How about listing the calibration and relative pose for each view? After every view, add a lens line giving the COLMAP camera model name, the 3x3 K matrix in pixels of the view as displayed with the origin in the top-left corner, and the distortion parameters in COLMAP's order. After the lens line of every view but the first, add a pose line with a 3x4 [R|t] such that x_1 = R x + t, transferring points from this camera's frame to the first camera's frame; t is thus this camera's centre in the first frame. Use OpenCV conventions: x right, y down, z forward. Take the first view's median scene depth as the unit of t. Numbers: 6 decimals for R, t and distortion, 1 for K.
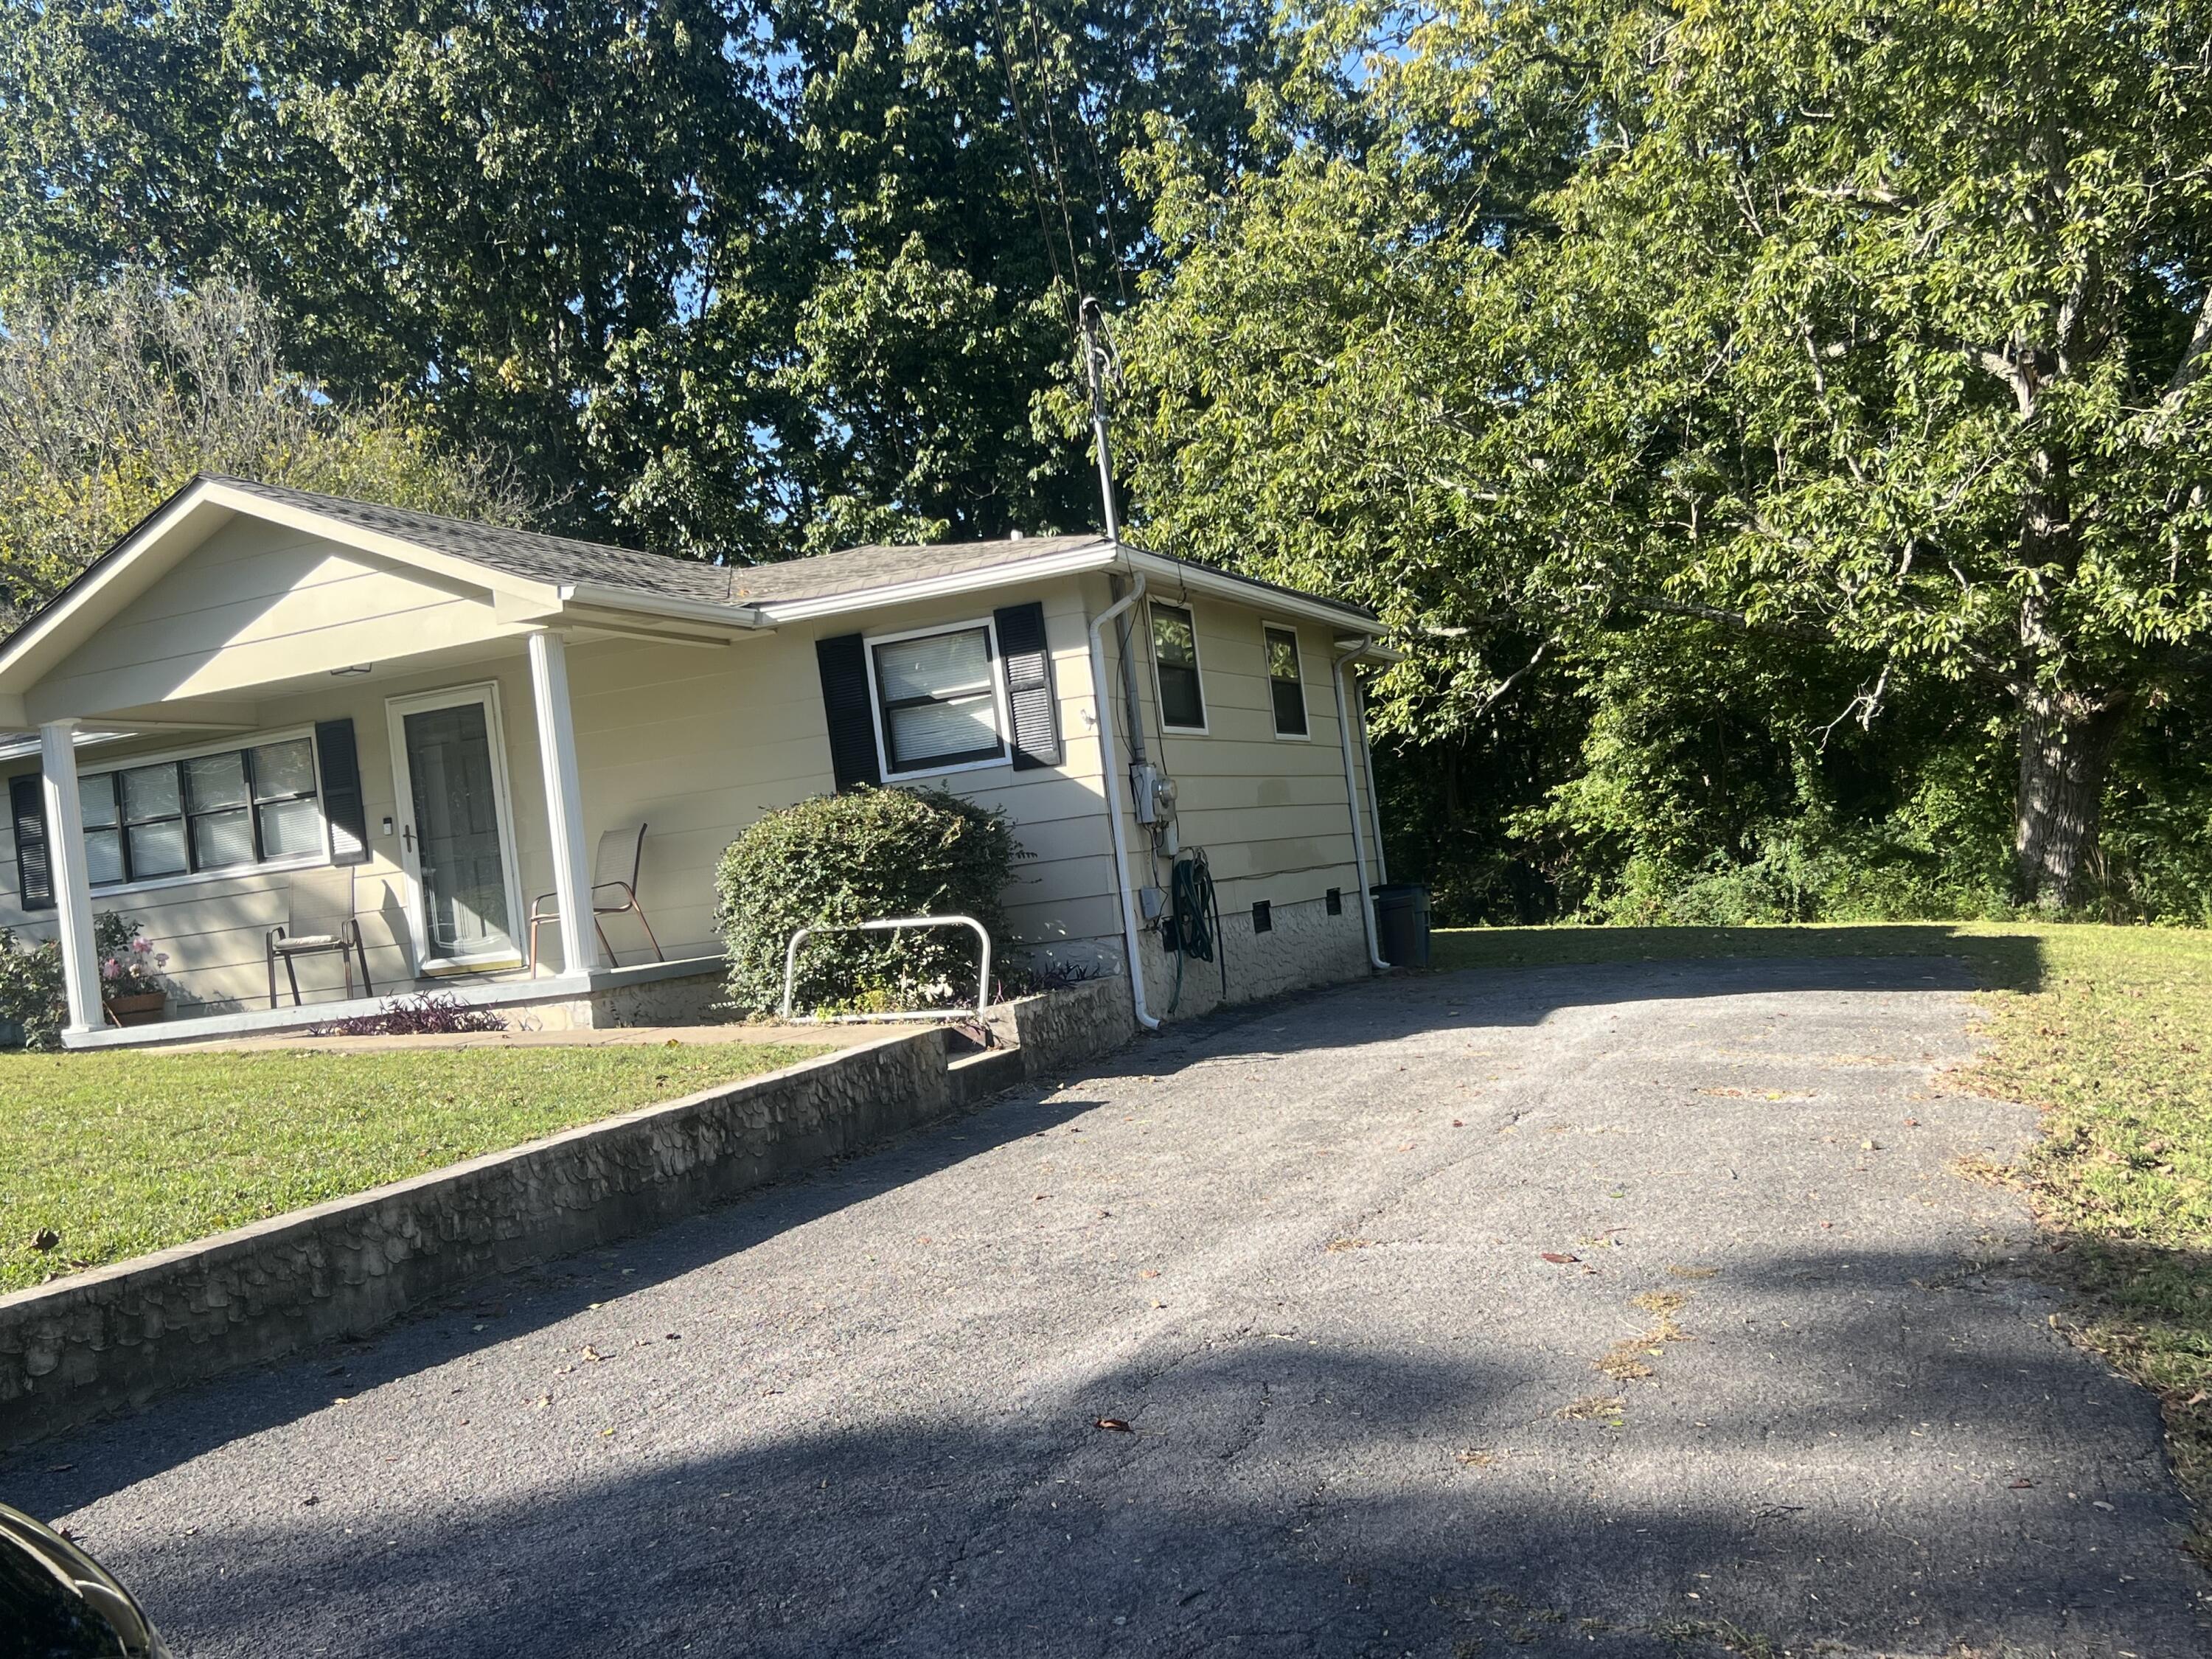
lens RADIAL K [[2174.2, 0, 1078.5], [0, 2174.2, 831.8], [0, 0, 1]] dist [0.162375, -0.281322]
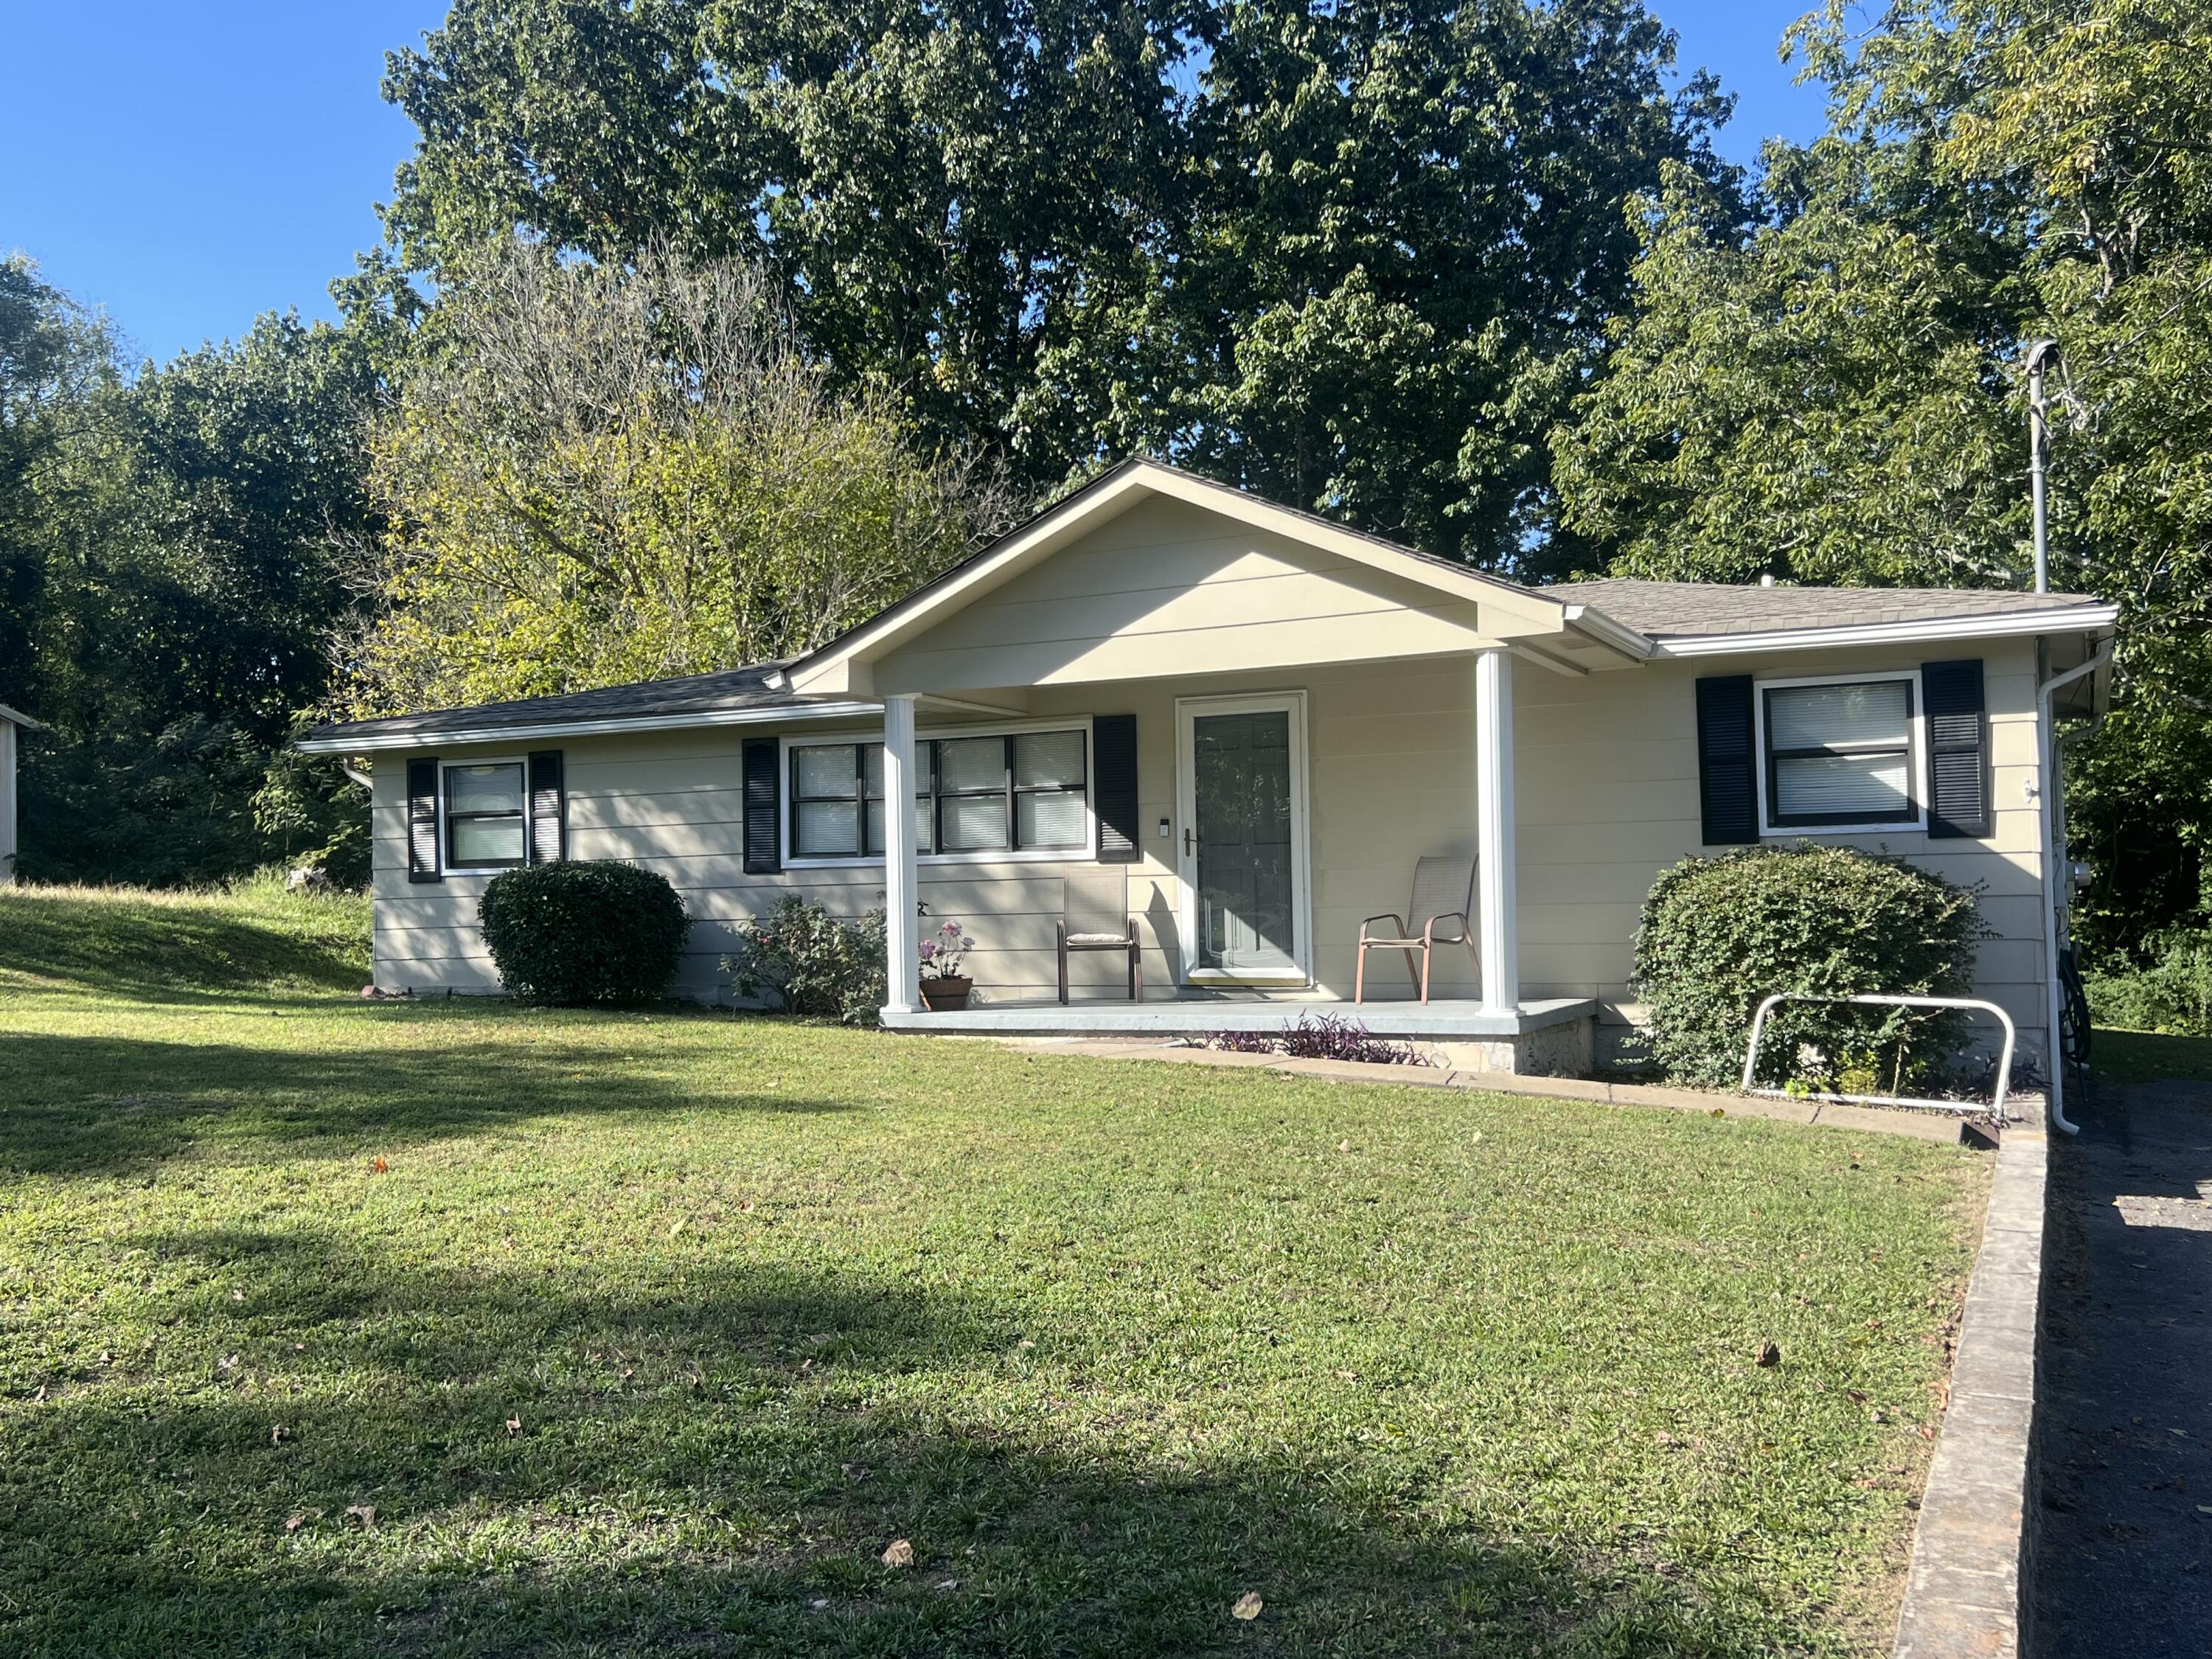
lens RADIAL K [[2086.1, 0, 1106.0], [0, 2086.1, 829.5], [0, 0, 1]] dist [0.129586, -0.266944]
pose [[0.994307, 0.095487, -0.047286, -0.285938], [-0.095838, 0.995383, -0.005196, 0.005416], [0.046572, 0.009698, 0.998868, 0.073664]]
